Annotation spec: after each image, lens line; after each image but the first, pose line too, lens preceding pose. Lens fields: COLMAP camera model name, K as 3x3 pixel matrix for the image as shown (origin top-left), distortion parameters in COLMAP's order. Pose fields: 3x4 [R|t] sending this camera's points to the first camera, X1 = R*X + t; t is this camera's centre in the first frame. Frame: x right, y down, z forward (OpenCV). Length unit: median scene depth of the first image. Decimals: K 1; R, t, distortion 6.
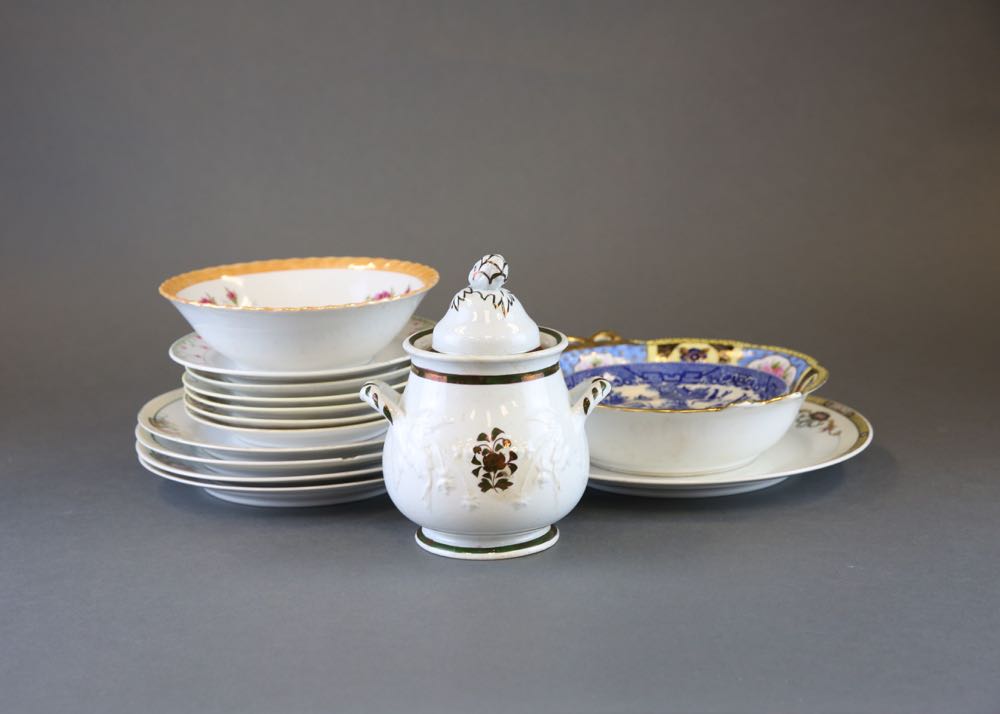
lens RADIAL K [[2048.6, 0, 499.6], [0, 2048.6, 356.6], [0, 0, 1]] dist [0.038843, 0.000000]
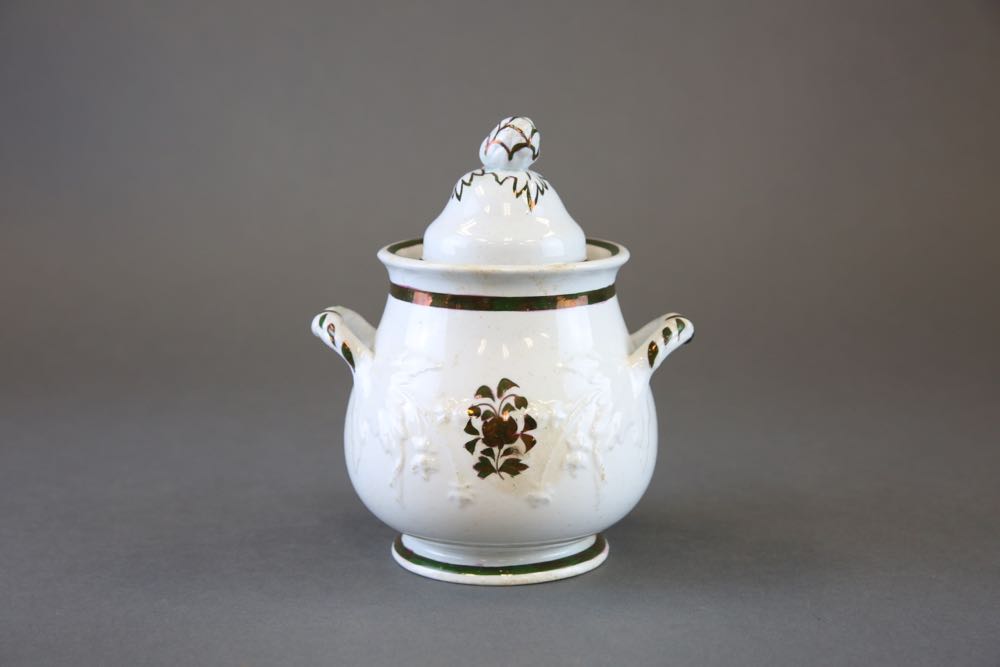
lens RADIAL K [[1973.9, 0, 500.2], [0, 1973.9, 334.3], [0, 0, 1]] dist [0.008267, 0.000000]
pose [[0.997293, 0.036774, -0.063677, 0.034137], [-0.038395, 0.998964, -0.024423, 0.035173], [0.062713, 0.026802, 0.997672, 0.376415]]
